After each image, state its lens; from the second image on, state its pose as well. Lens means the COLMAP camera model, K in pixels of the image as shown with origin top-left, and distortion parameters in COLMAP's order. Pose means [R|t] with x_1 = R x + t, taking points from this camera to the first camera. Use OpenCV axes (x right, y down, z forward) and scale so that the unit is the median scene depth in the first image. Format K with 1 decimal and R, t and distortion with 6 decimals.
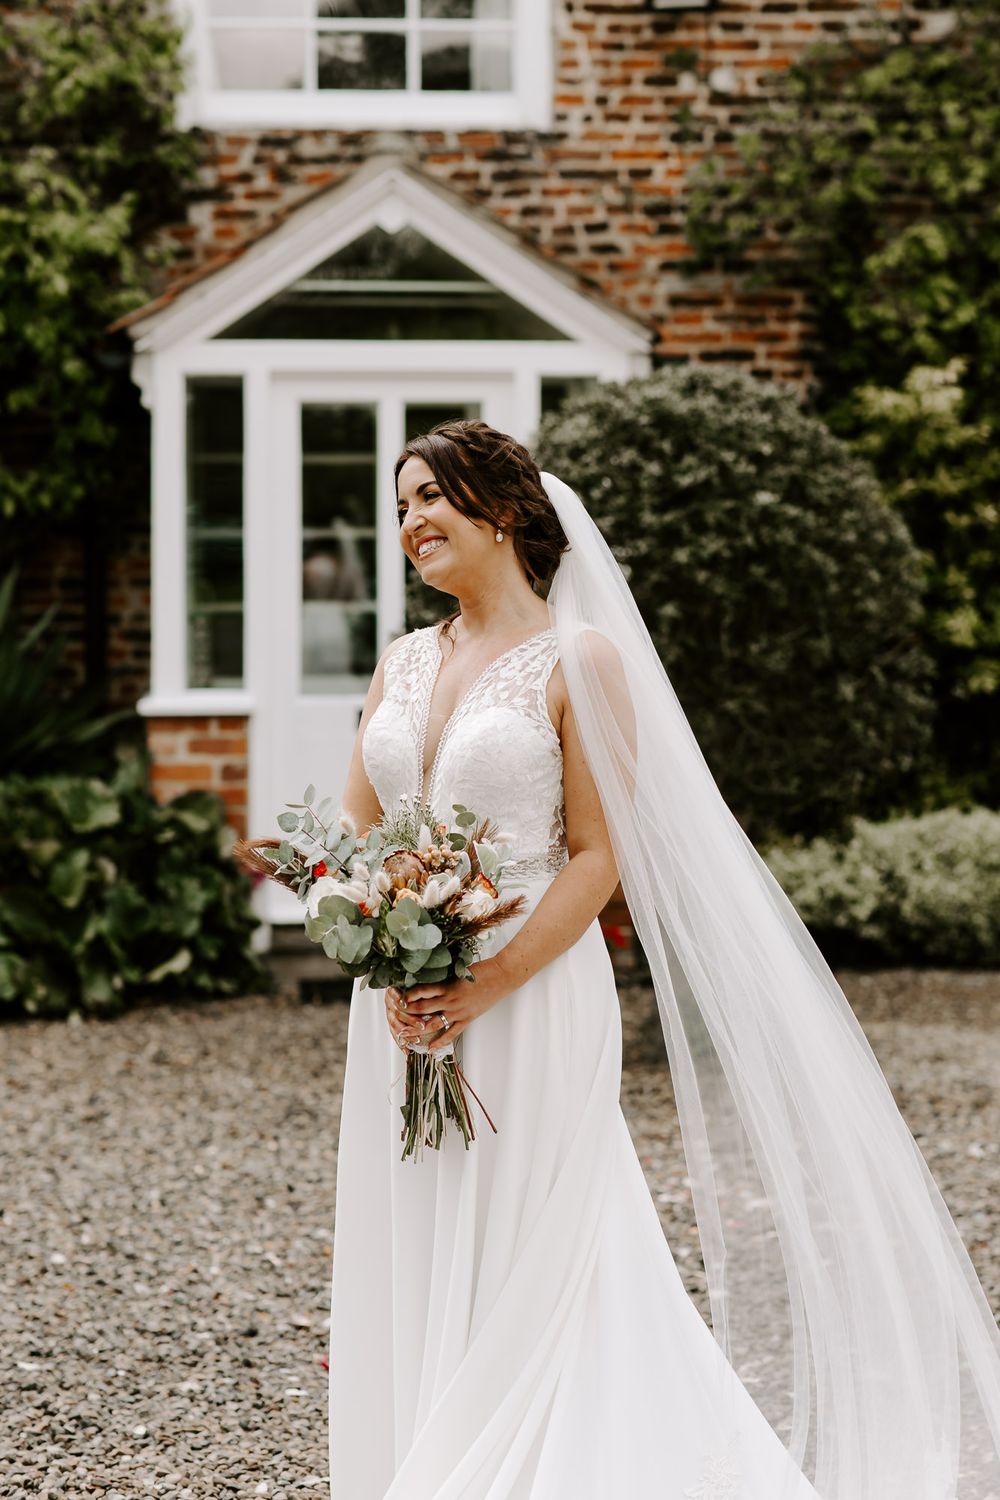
lens RADIAL K [[4647.6, 0, 651.7], [0, 4647.6, 715.2], [0, 0, 1]] dist [0.022167, 0.712080]
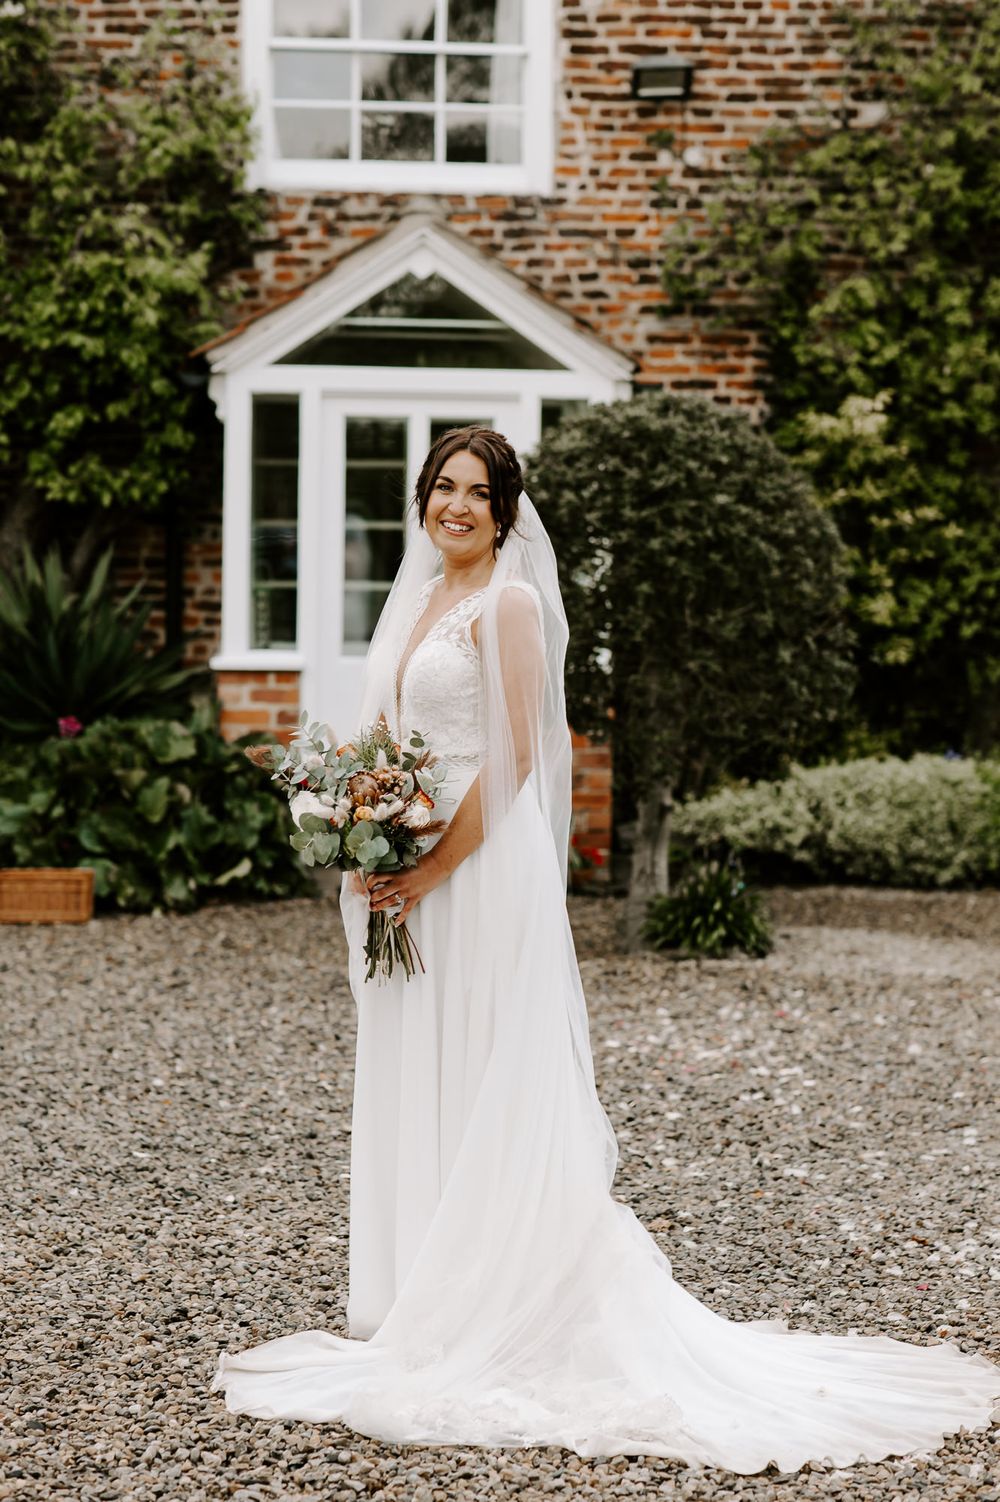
lens RADIAL K [[3994.4, 0, 583.9], [0, 3994.4, 848.6], [0, 0, 1]] dist [0.047679, 0.091688]
pose [[0.999810, 0.017173, -0.009268, -0.000902], [-0.016808, 0.999132, 0.038114, 0.005382], [0.009914, -0.037951, 0.999230, -0.058241]]
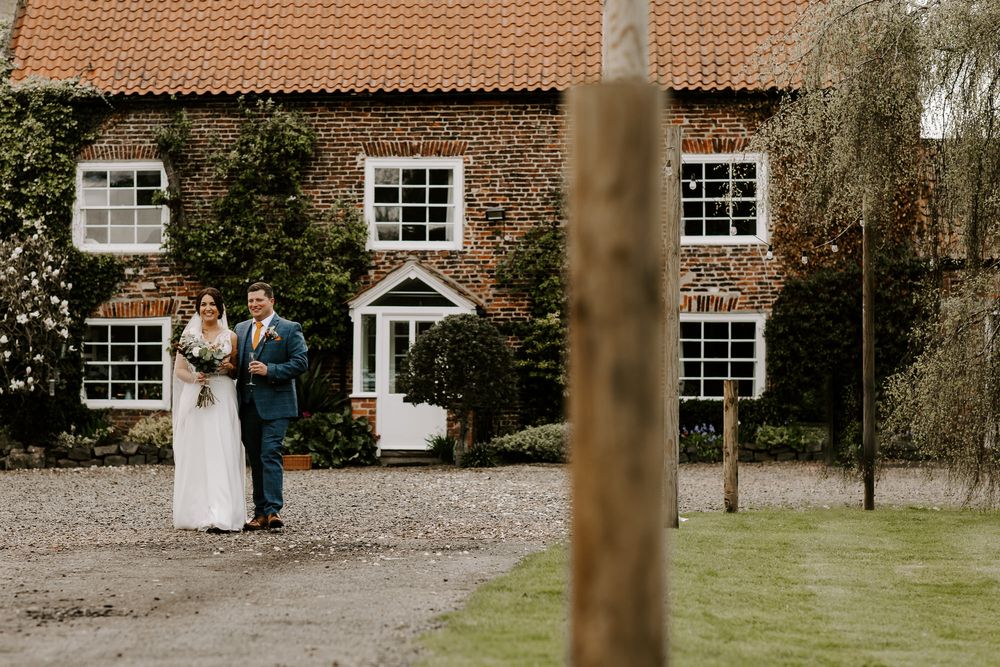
lens RADIAL K [[2659.4, 0, 500.0], [0, 2659.4, 333.5], [0, 0, 1]] dist [0.047679, 0.091688]
pose [[0.995658, 0.005016, -0.092956, 0.237135], [-0.010913, 0.997951, -0.063047, 0.089218], [0.092449, 0.063787, 0.993672, -1.303209]]
